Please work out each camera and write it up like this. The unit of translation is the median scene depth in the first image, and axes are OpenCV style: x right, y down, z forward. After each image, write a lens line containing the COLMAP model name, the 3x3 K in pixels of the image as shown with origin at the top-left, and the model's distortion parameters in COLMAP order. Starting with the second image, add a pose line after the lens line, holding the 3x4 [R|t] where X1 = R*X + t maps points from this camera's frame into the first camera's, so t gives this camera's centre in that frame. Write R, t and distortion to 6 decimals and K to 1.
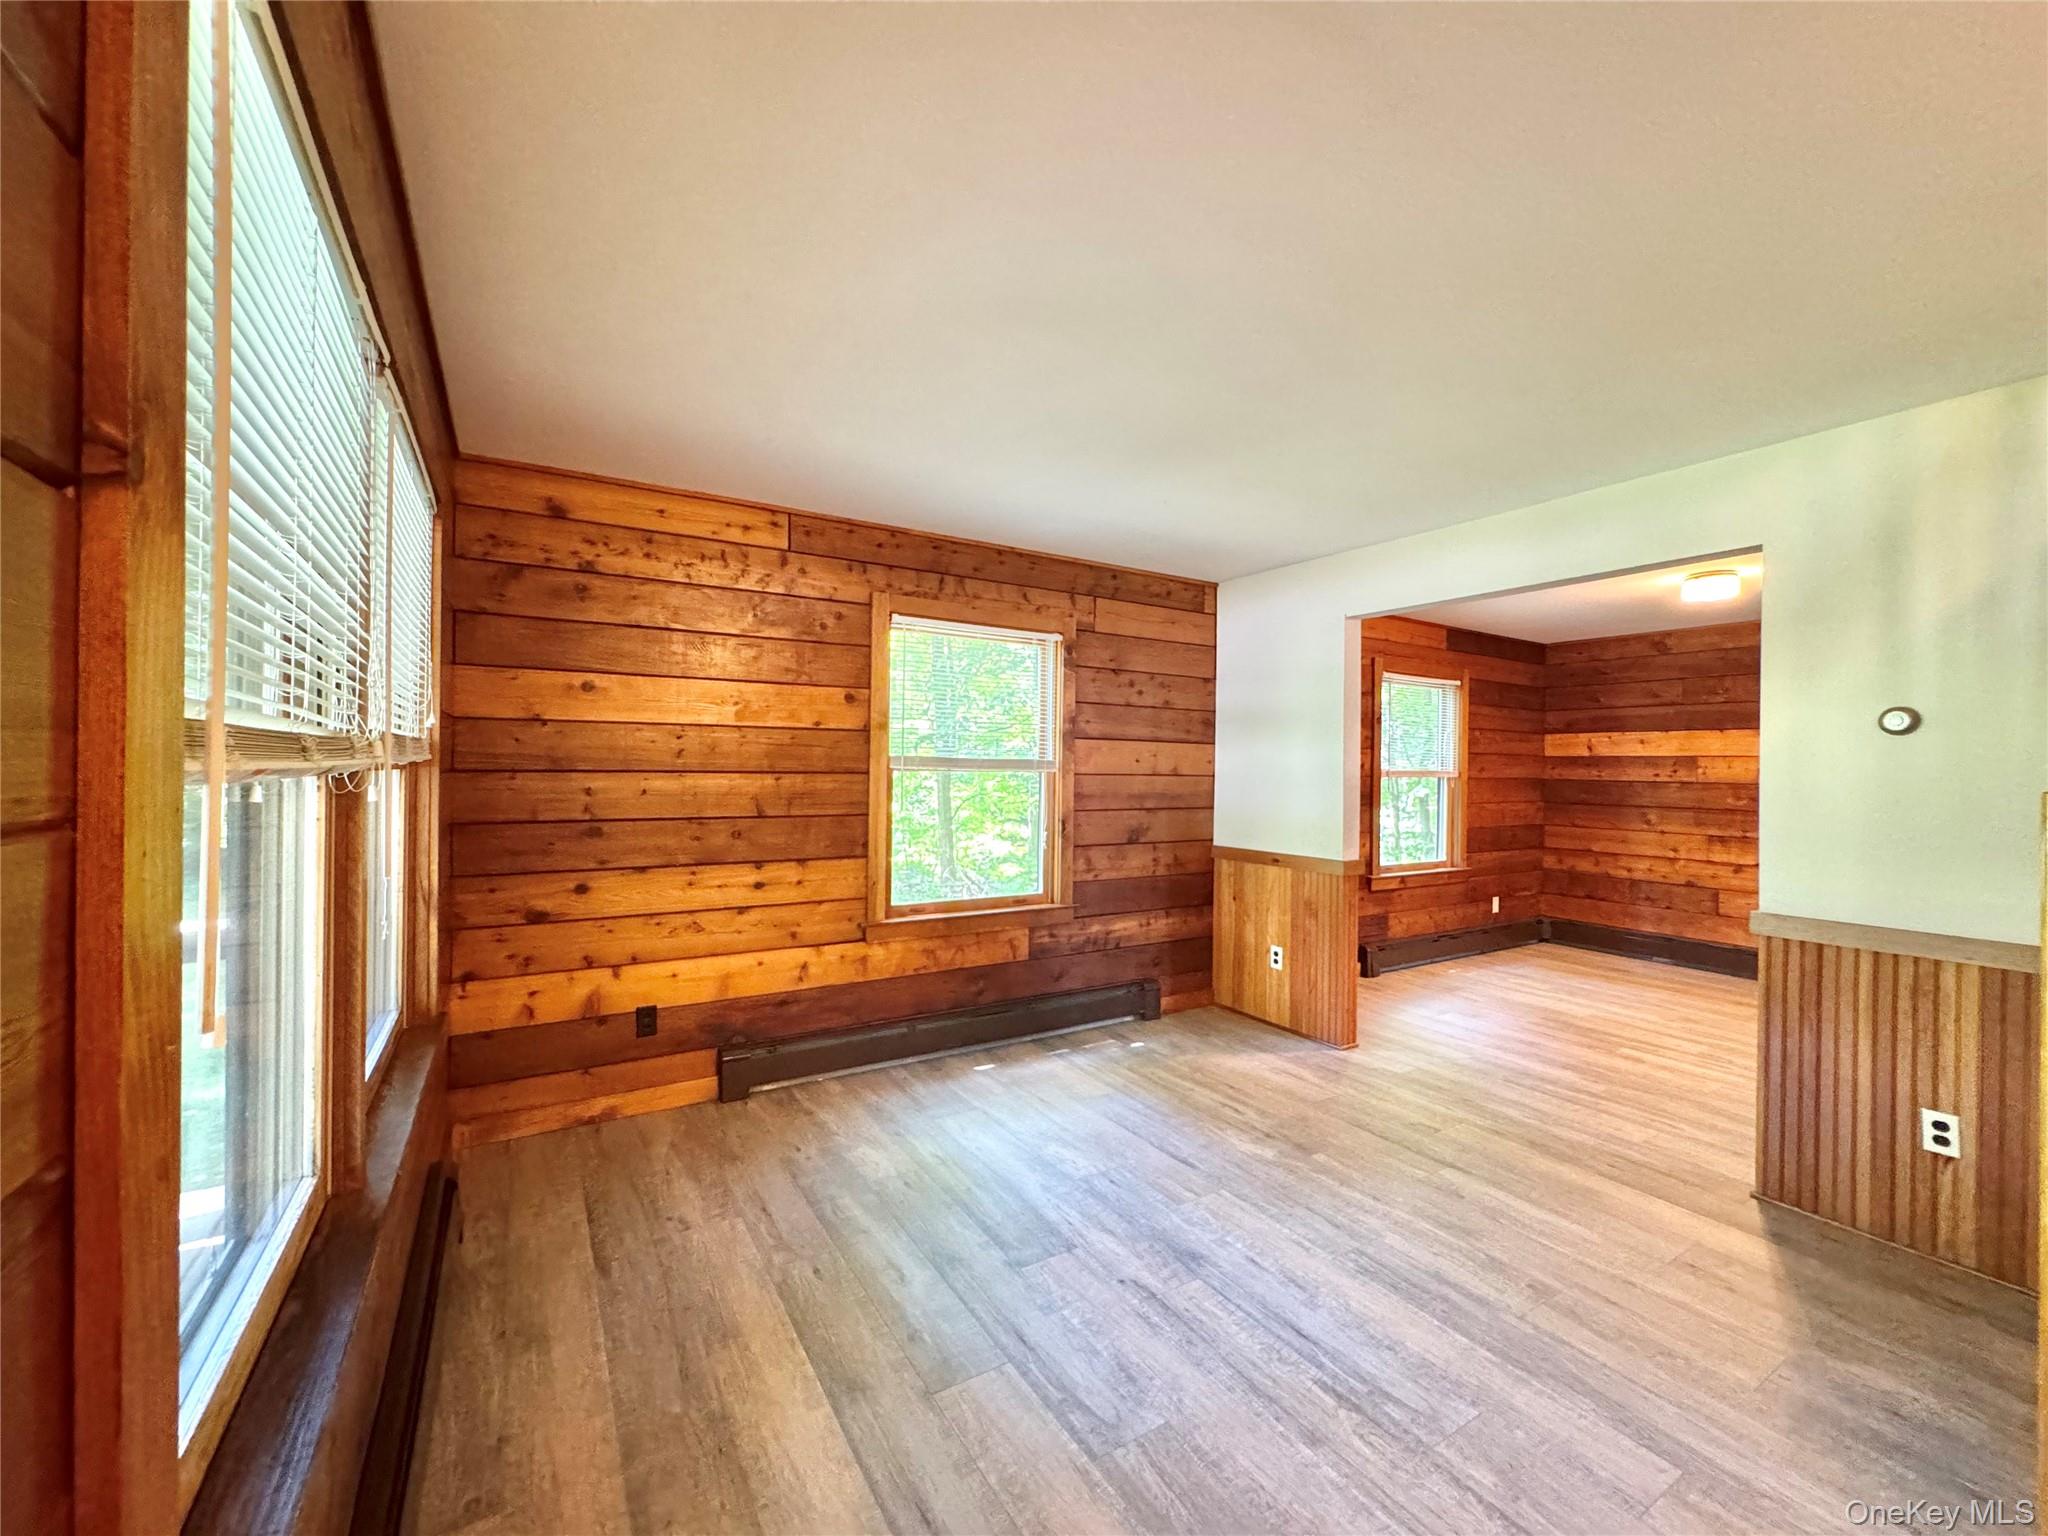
lens RADIAL K [[820.1, 0, 1017.7], [0, 820.1, 764.9], [0, 0, 1]] dist [-0.011651, -0.000806]
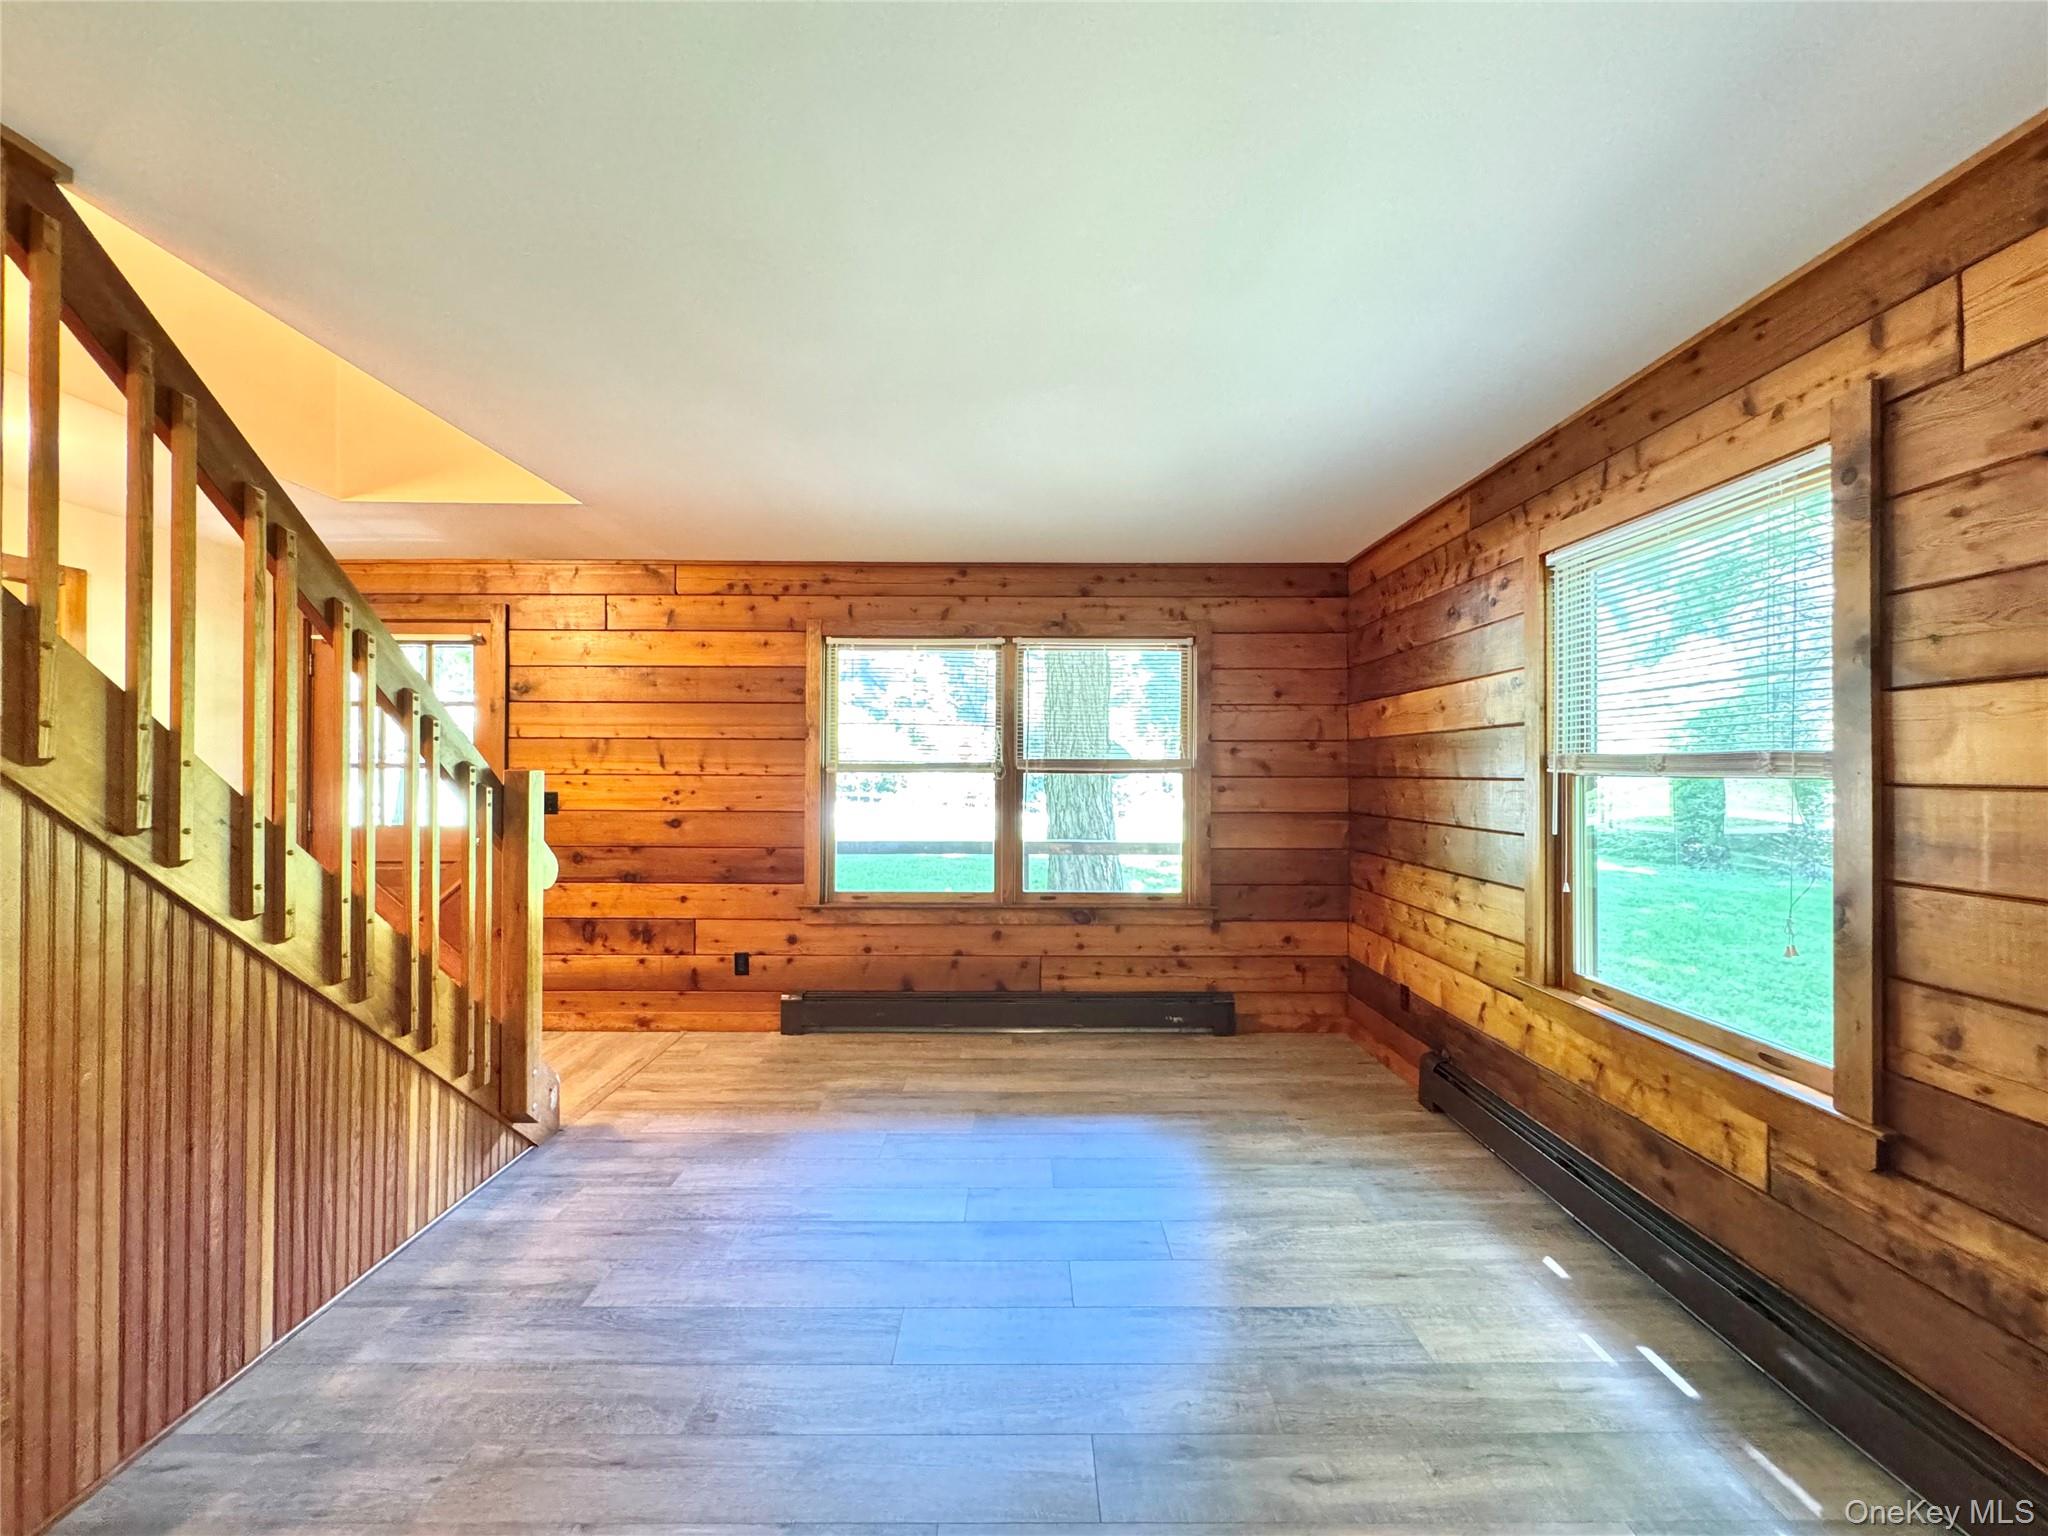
lens RADIAL K [[820.1, 0, 1031.3], [0, 820.1, 763.0], [0, 0, 1]] dist [-0.011651, -0.000806]
pose [[-0.512880, -0.019151, -0.858247, 0.678555], [-0.004352, 0.999796, -0.019709, 0.011413], [0.858449, -0.006373, -0.512859, 0.977289]]
